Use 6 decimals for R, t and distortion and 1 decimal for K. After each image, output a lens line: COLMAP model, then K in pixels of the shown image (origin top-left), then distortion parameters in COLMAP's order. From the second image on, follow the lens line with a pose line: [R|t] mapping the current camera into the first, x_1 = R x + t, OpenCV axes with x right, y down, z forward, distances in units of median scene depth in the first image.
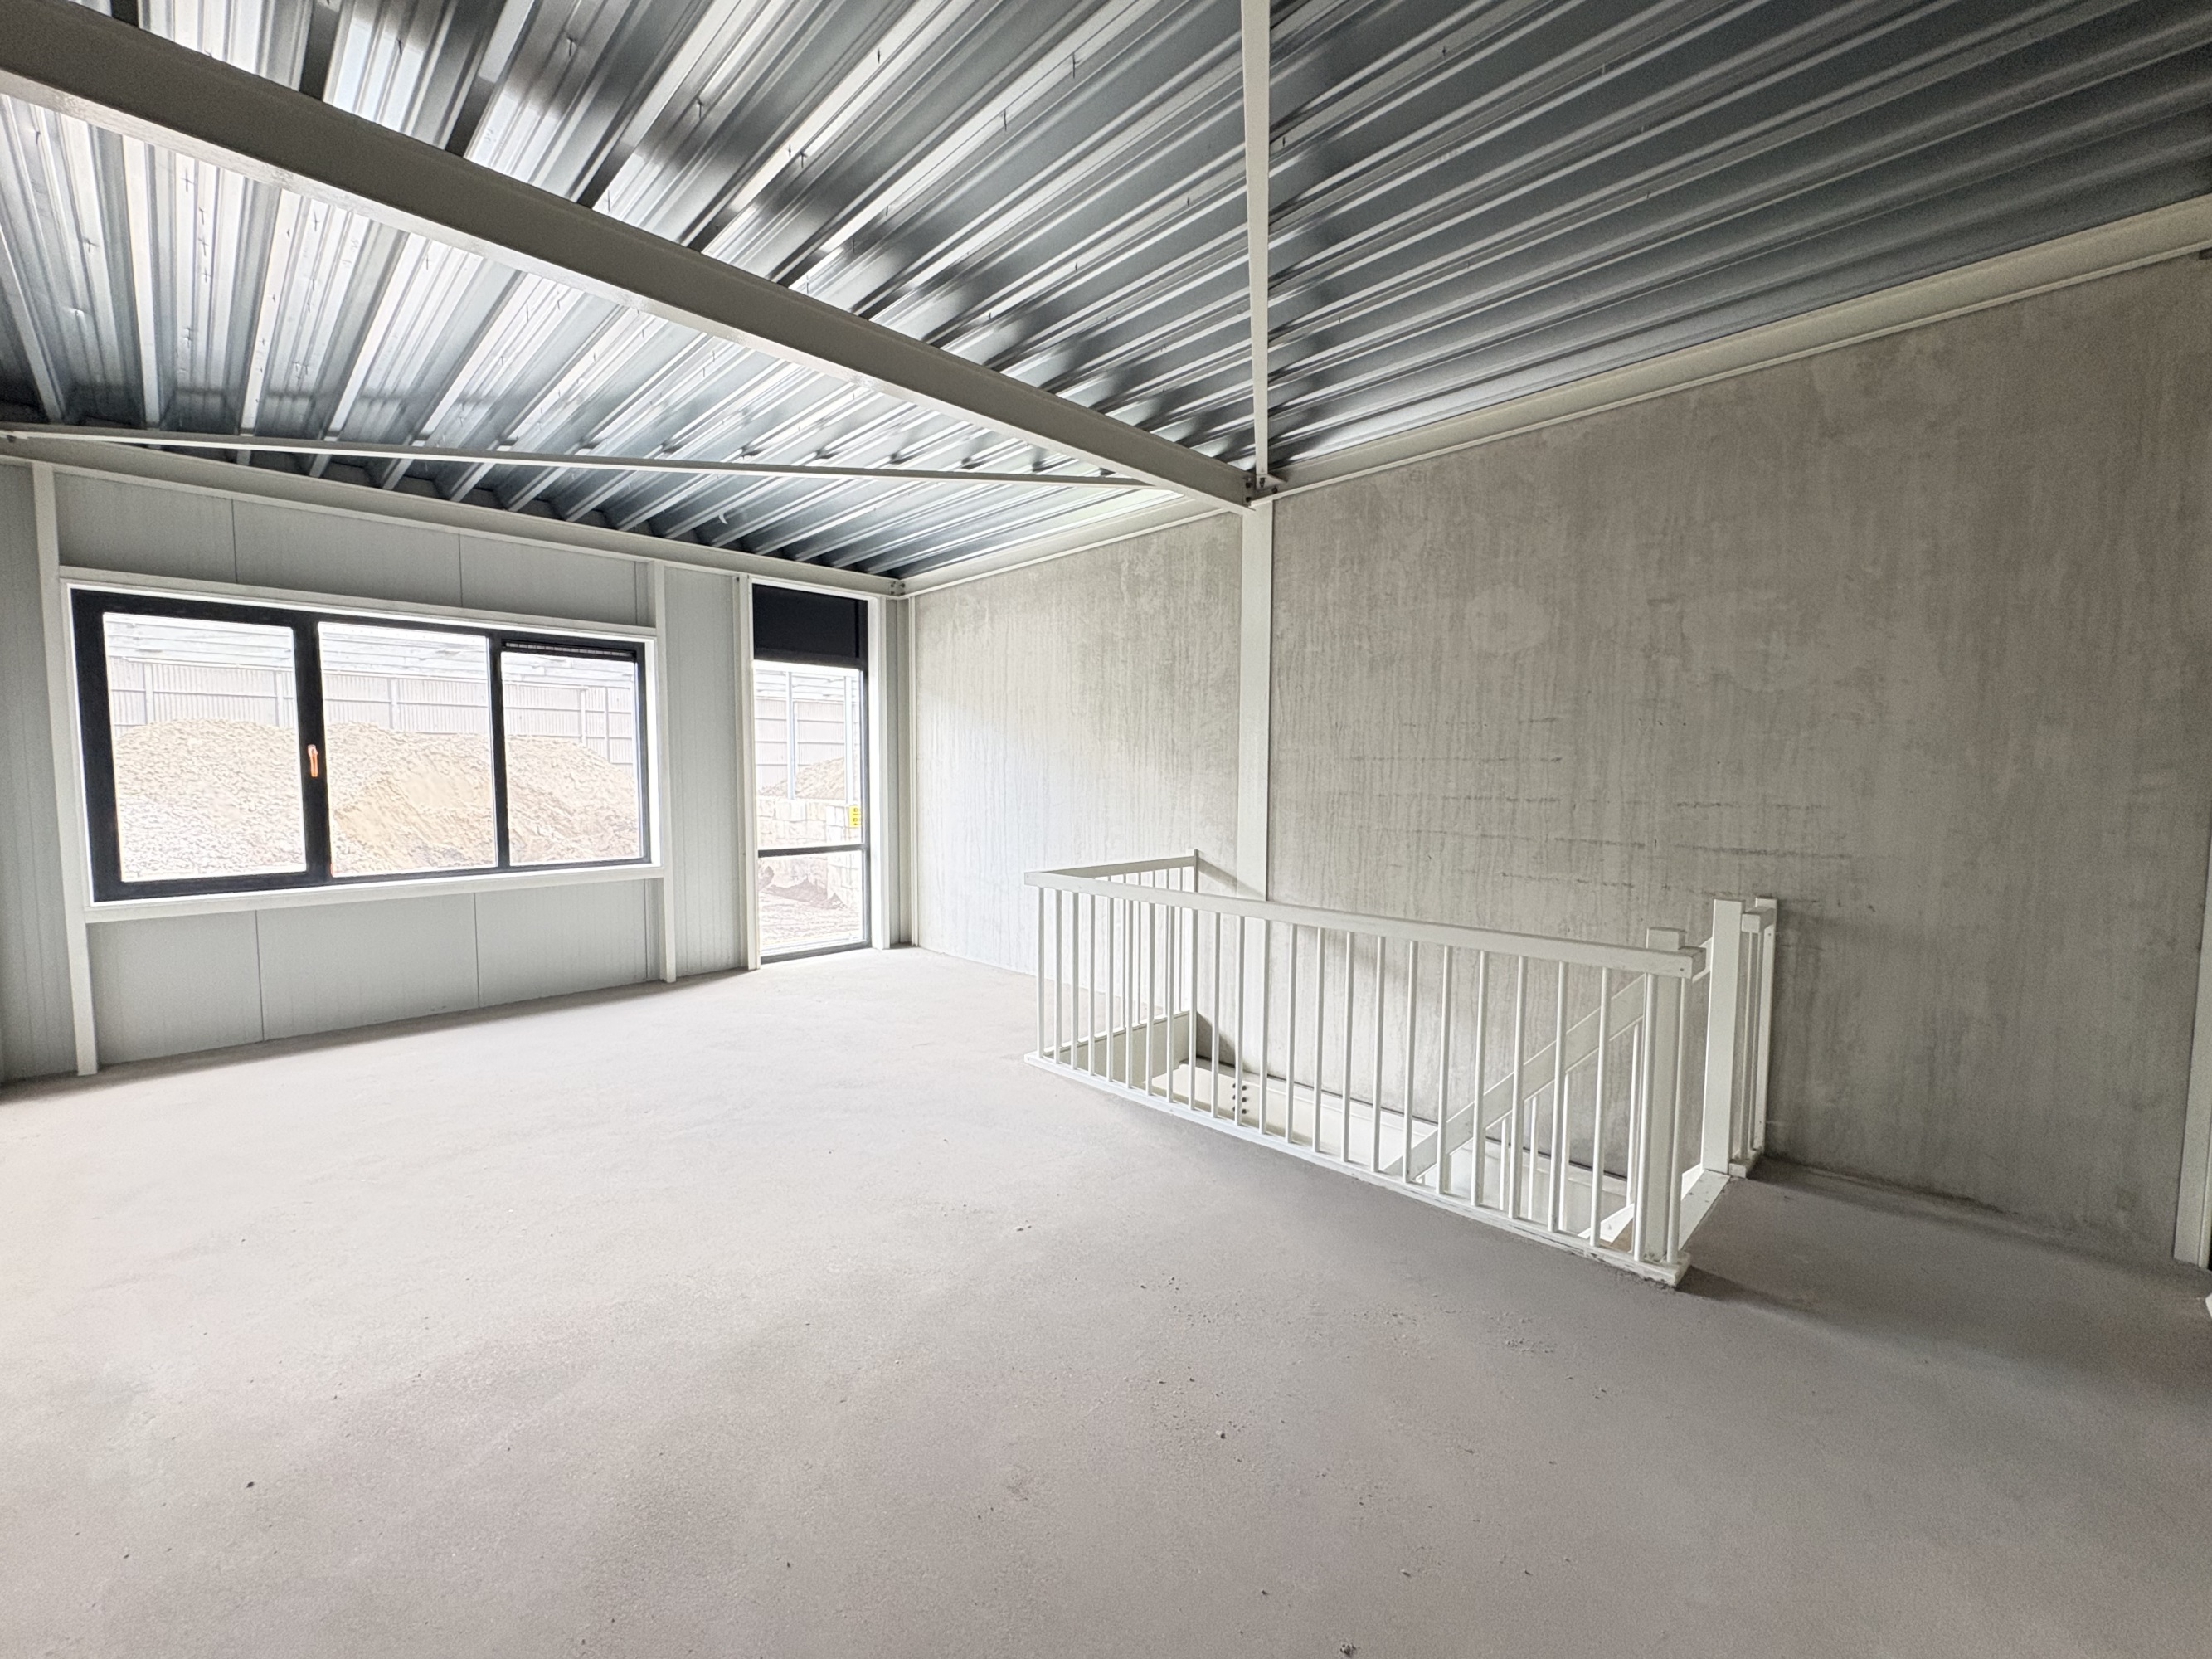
lens RADIAL K [[895.8, 0, 1114.1], [0, 895.8, 831.9], [0, 0, 1]] dist [0.008122, 0.000157]
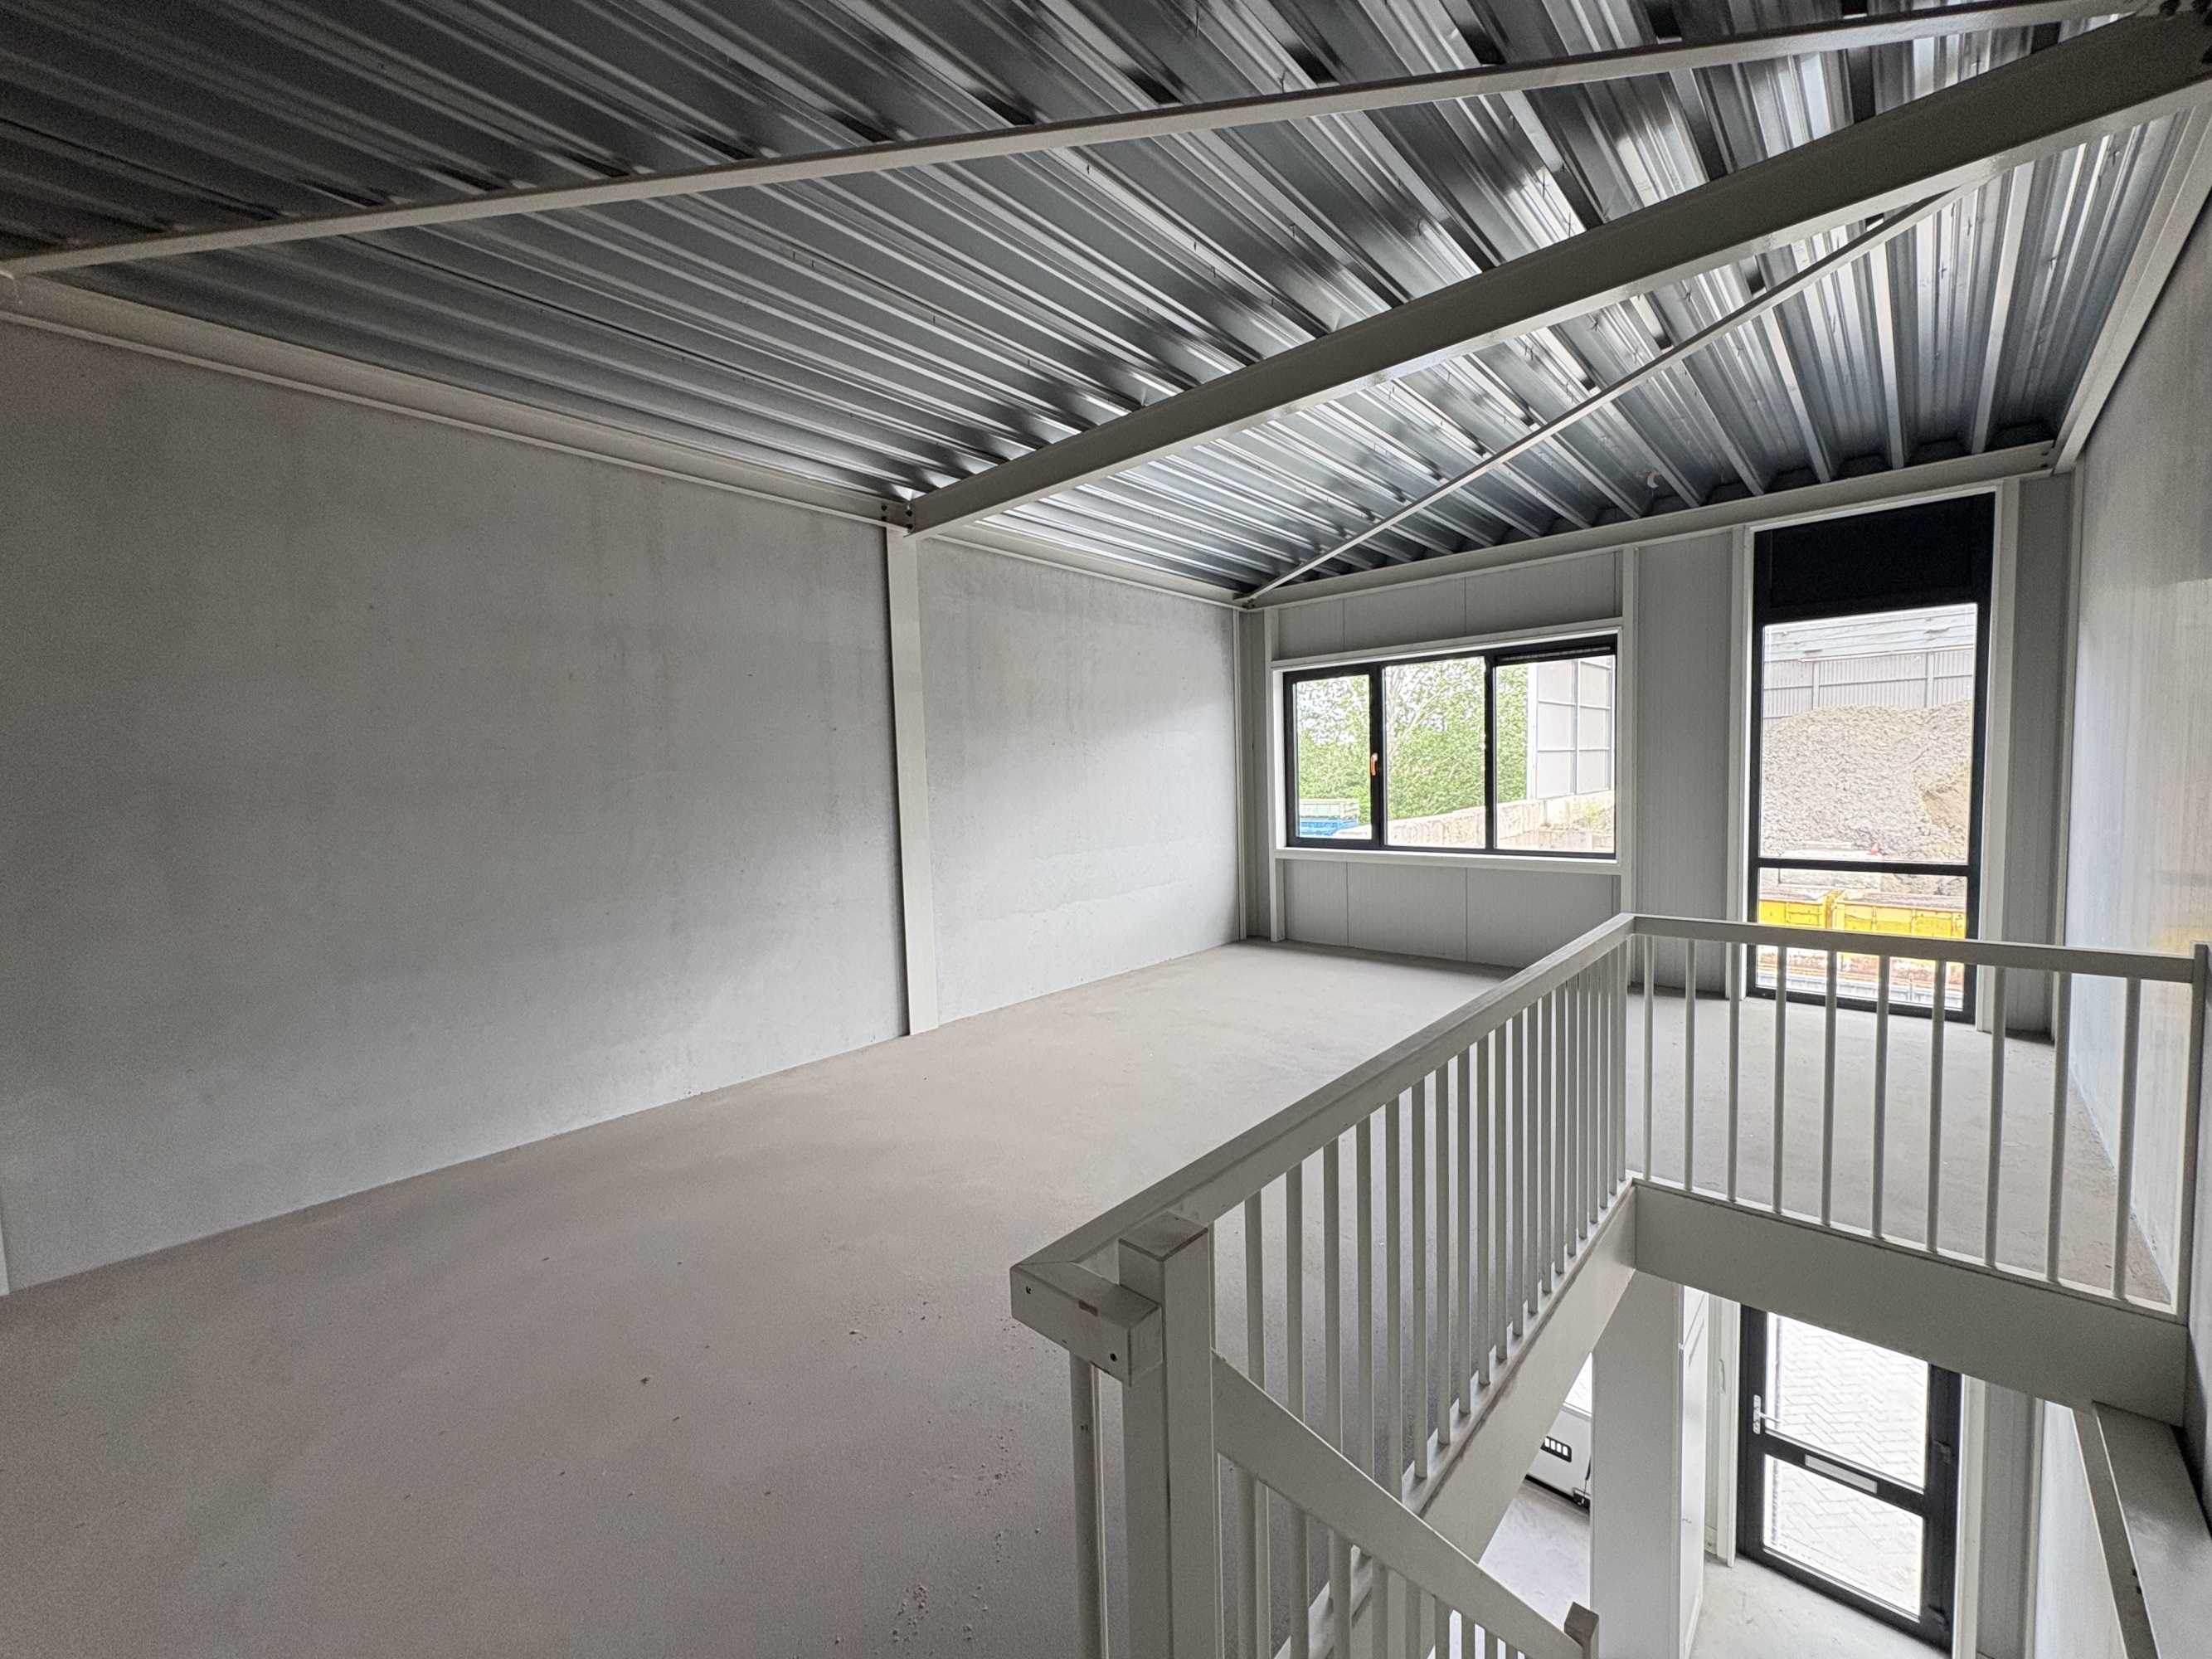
lens RADIAL K [[895.8, 0, 1119.3], [0, 895.8, 835.6], [0, 0, 1]] dist [0.008122, 0.000157]
pose [[0.045883, 0.068334, -0.996607, 0.483076], [-0.038959, 0.997021, 0.066568, -0.039062], [0.998187, 0.035772, 0.048409, 0.461192]]
